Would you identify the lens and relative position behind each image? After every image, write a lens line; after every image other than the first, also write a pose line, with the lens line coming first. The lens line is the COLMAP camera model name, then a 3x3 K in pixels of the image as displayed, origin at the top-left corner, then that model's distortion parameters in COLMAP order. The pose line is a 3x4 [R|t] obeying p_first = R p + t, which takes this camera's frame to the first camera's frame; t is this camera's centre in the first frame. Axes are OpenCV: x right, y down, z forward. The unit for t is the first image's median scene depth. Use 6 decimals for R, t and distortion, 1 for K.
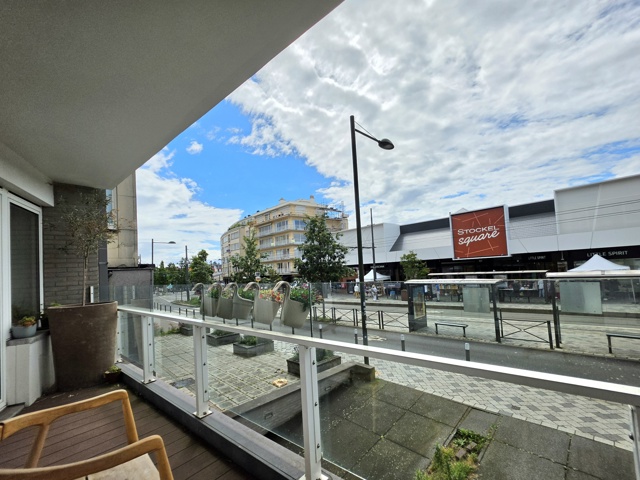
lens RADIAL K [[256.5, 0, 323.0], [0, 256.5, 273.3], [0, 0, 1]] dist [-0.004689, 0.000216]
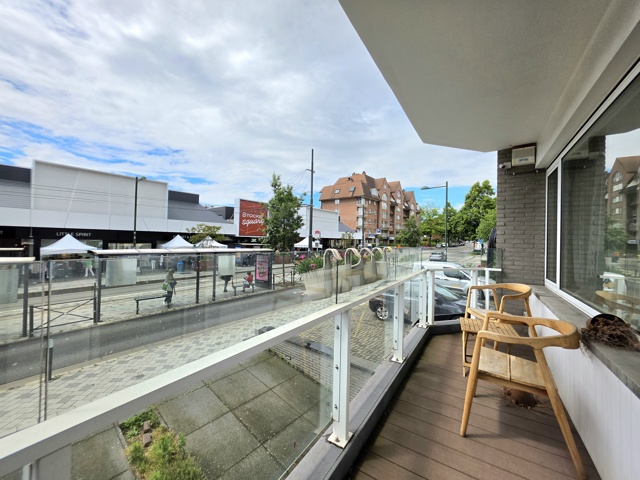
lens RADIAL K [[256.5, 0, 319.7], [0, 256.5, 239.6], [0, 0, 1]] dist [-0.004689, 0.000216]
pose [[-0.094153, 0.056129, 0.993974, -0.232748], [-0.005310, 0.998367, -0.056880, 0.010933], [-0.995544, -0.010634, -0.093701, 0.214066]]
